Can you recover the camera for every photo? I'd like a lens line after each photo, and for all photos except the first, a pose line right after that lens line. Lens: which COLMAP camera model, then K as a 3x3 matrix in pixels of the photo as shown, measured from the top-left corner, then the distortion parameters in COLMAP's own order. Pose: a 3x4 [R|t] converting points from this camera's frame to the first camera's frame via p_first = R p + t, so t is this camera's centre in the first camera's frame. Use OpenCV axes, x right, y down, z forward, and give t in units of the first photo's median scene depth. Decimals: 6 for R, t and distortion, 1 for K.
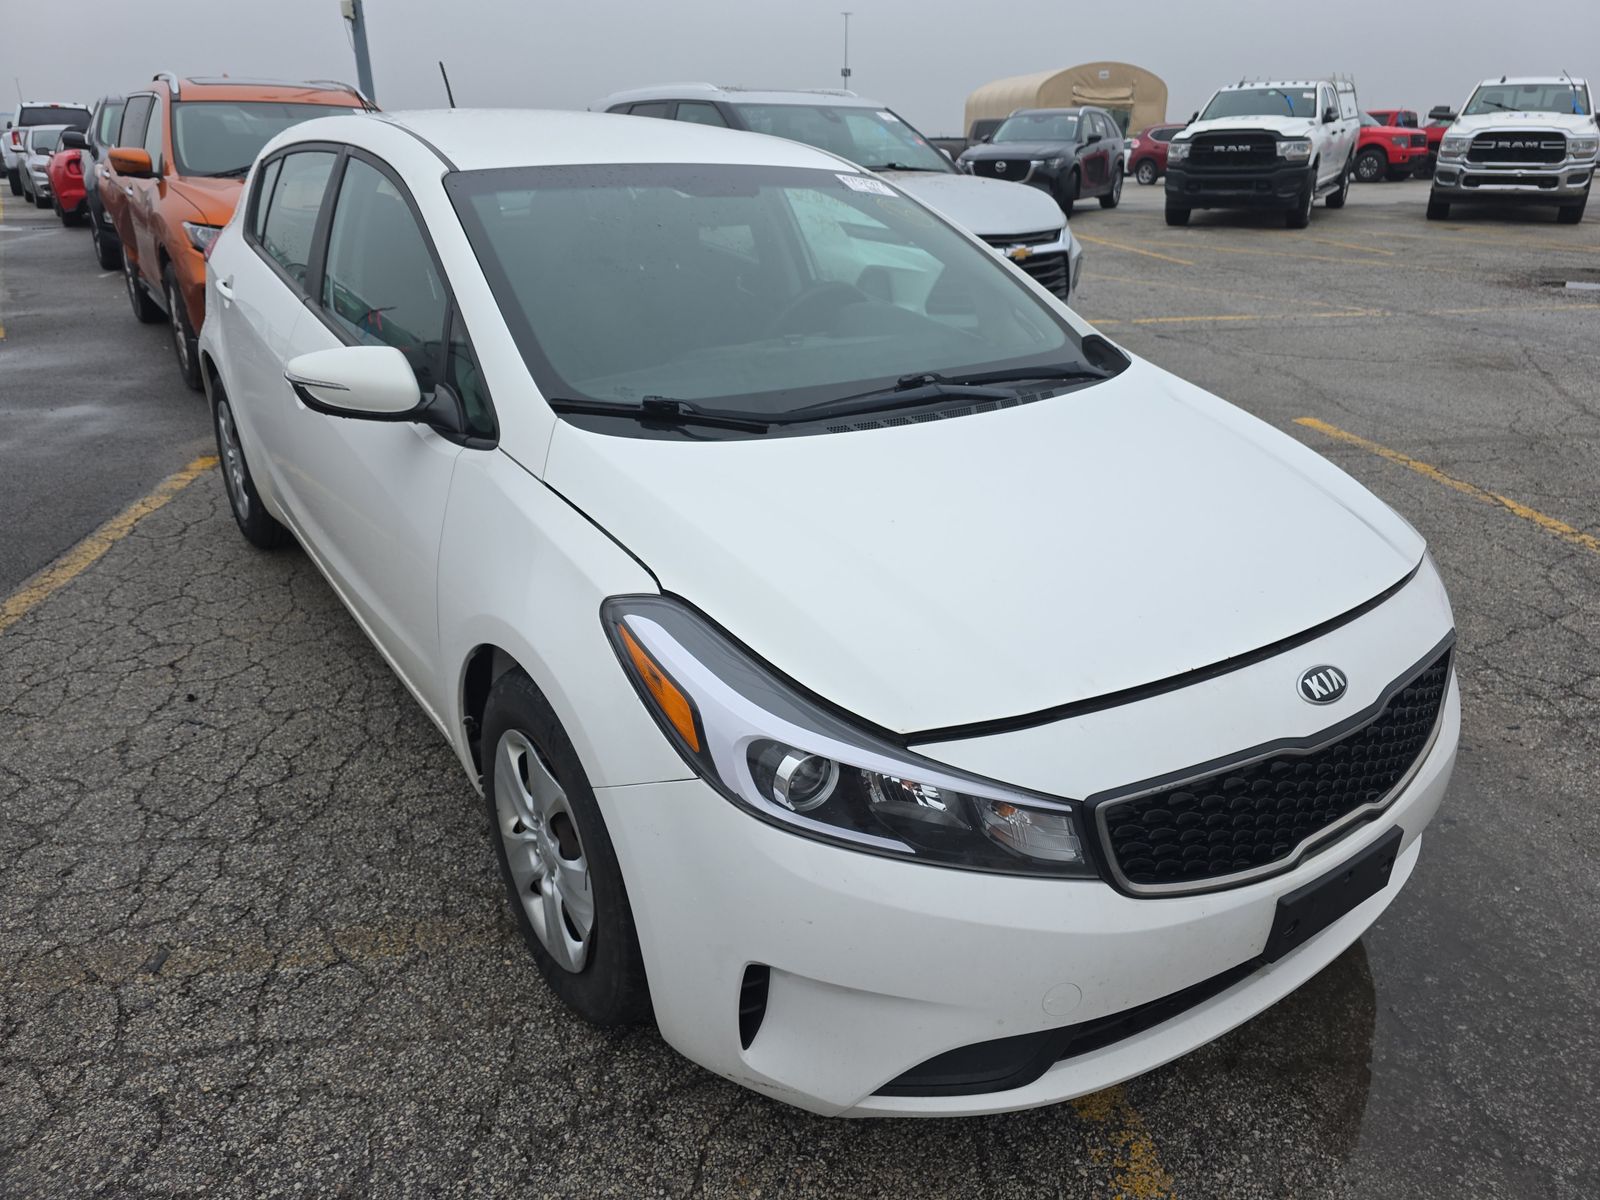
lens RADIAL K [[1074.7, 0, 809.8], [0, 1074.7, 544.1], [0, 0, 1]] dist [0.063961, -0.062636]
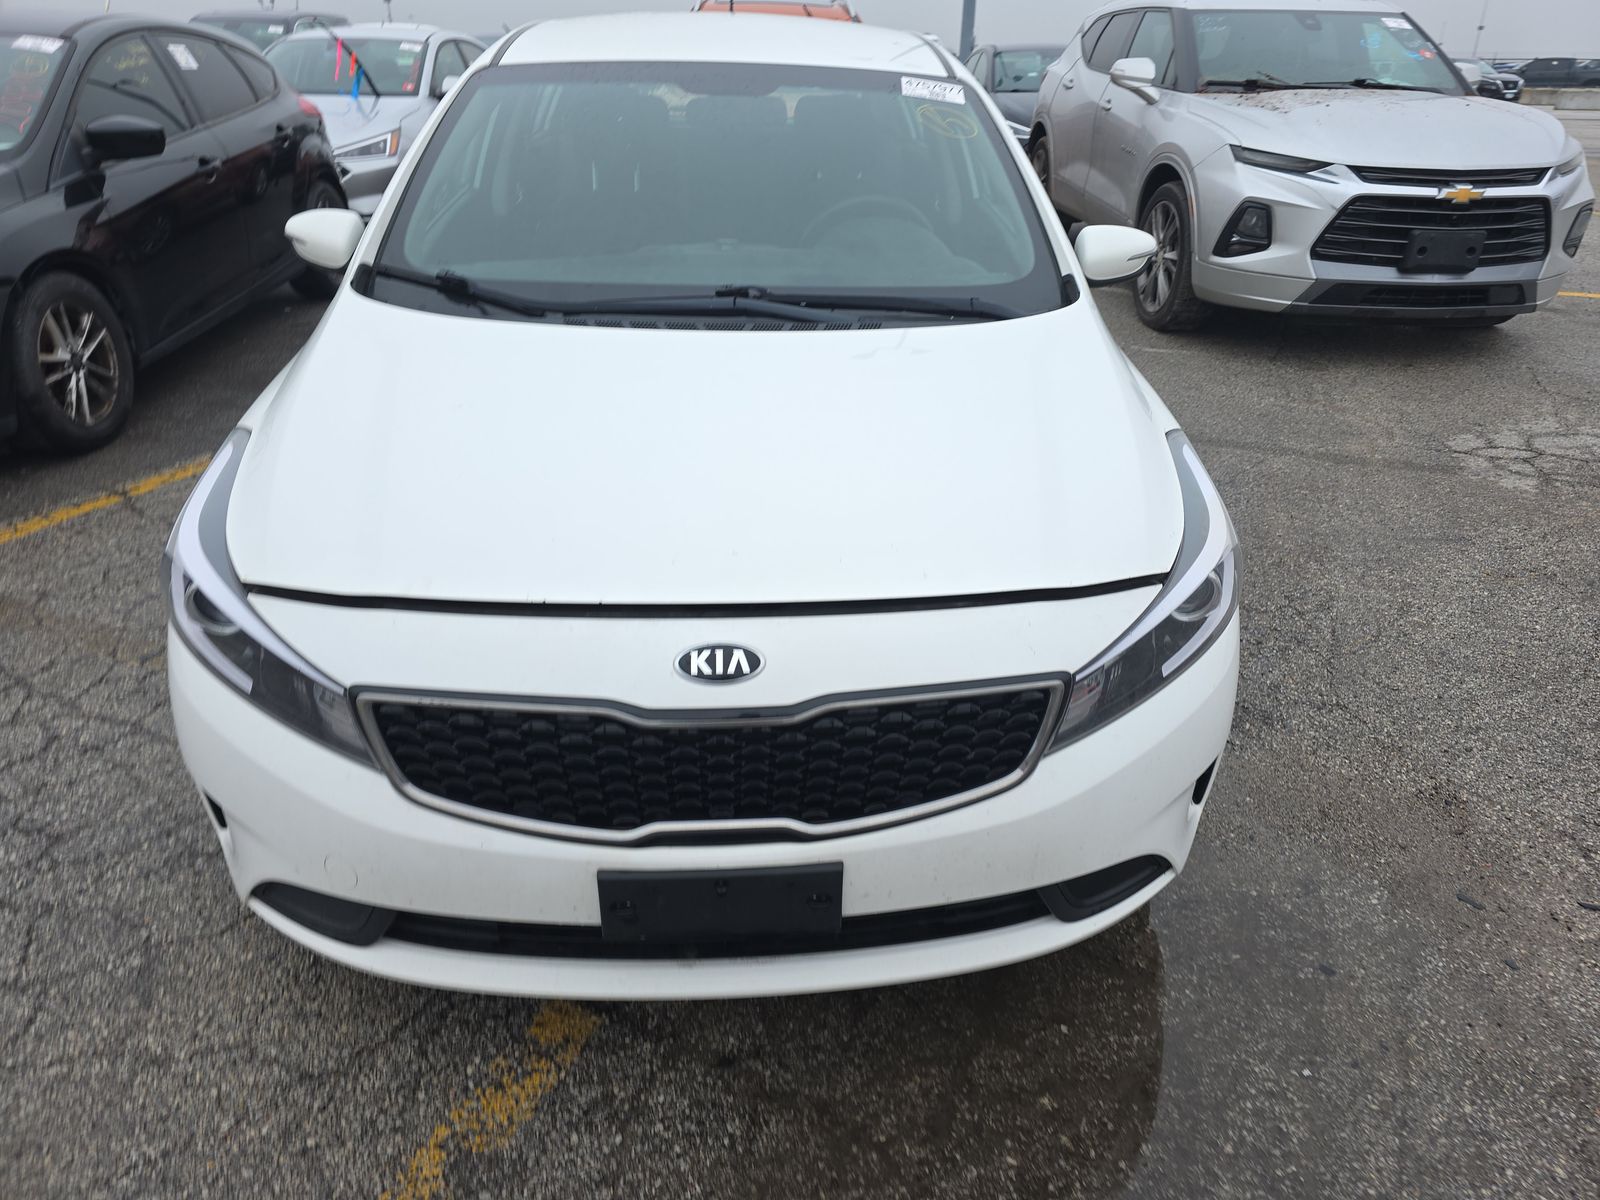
lens RADIAL K [[1074.7, 0, 809.8], [0, 1074.7, 544.1], [0, 0, 1]] dist [0.063961, -0.062636]
pose [[0.851998, 0.218137, -0.475937, 0.724432], [-0.188543, 0.975911, 0.109770, -0.057021], [0.488417, -0.003789, 0.872602, 0.222097]]
